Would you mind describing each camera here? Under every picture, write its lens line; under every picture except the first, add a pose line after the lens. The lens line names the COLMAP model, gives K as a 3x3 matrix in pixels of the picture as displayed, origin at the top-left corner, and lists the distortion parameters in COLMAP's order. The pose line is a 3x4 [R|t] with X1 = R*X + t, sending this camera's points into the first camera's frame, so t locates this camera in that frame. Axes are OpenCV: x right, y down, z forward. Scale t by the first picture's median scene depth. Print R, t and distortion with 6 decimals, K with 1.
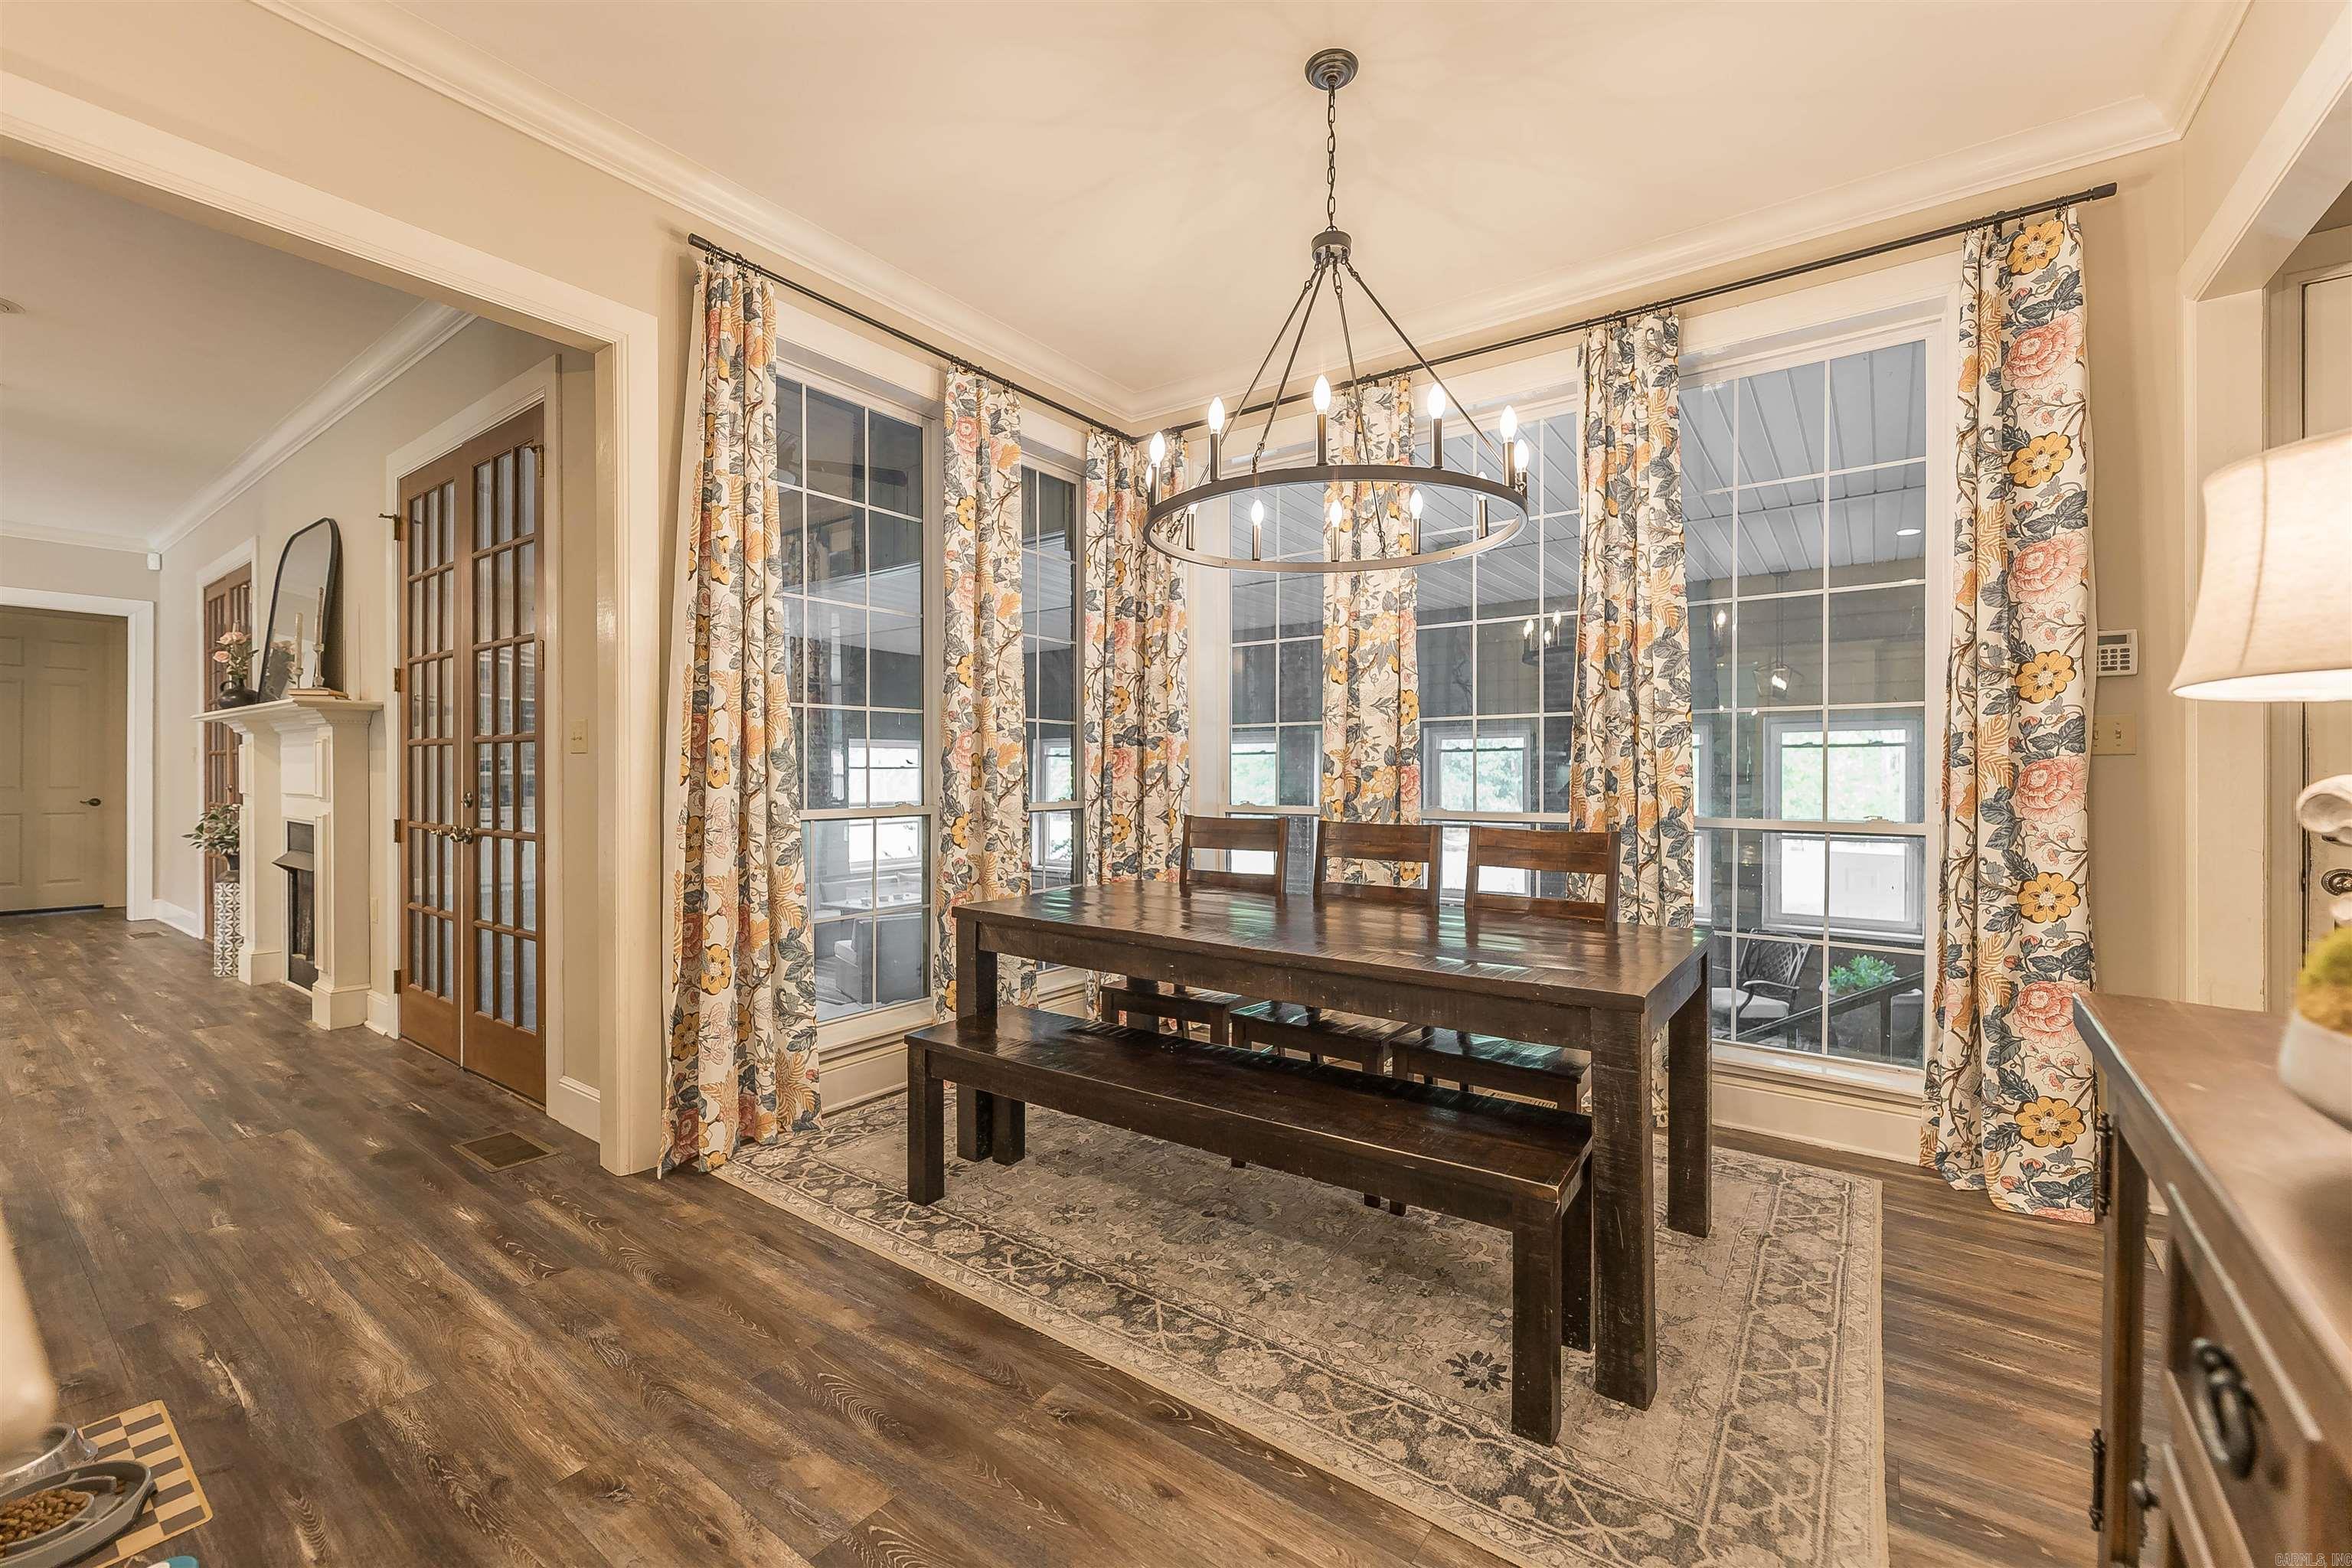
lens RADIAL K [[947.5, 0, 1184.2], [0, 947.5, 771.6], [0, 0, 1]] dist [-0.000160, -0.000194]
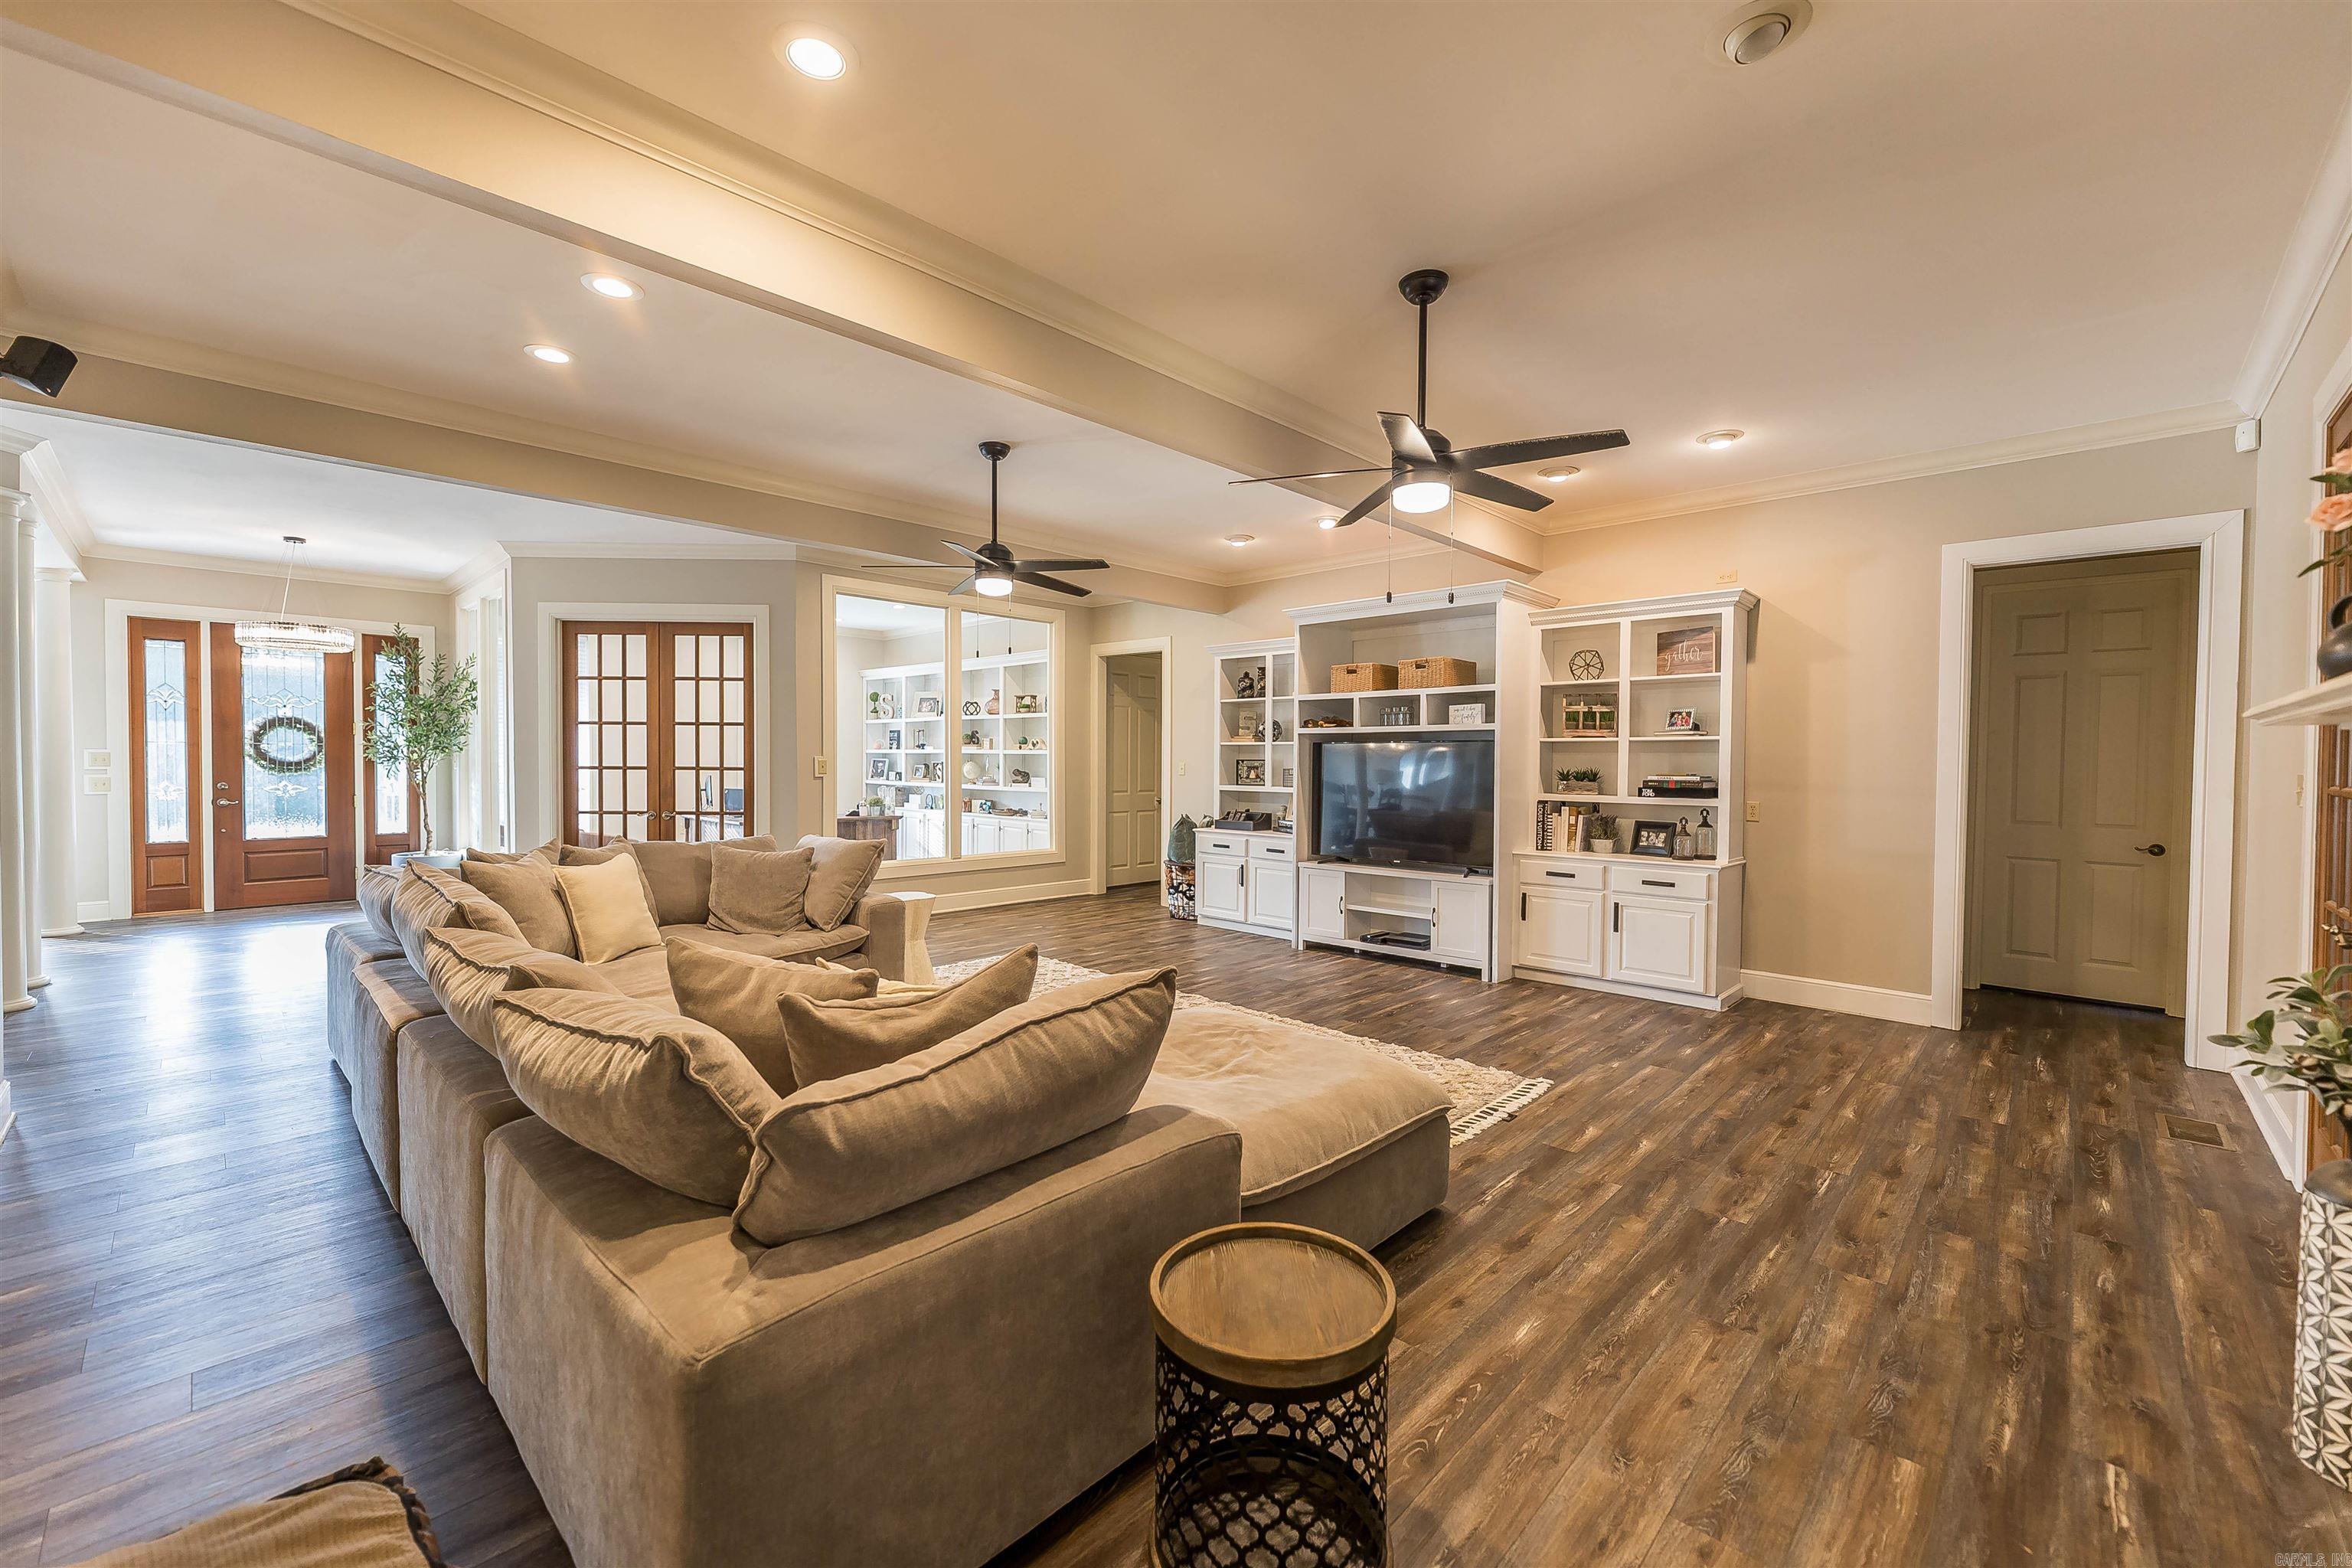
lens RADIAL K [[947.5, 0, 1185.2], [0, 947.5, 779.1], [0, 0, 1]] dist [-0.000160, -0.000194]
pose [[-0.131577, 0.014393, -0.991202, -0.448844], [-0.008451, 0.999842, 0.015640, -0.022594], [0.991270, 0.010435, -0.131434, 0.454838]]
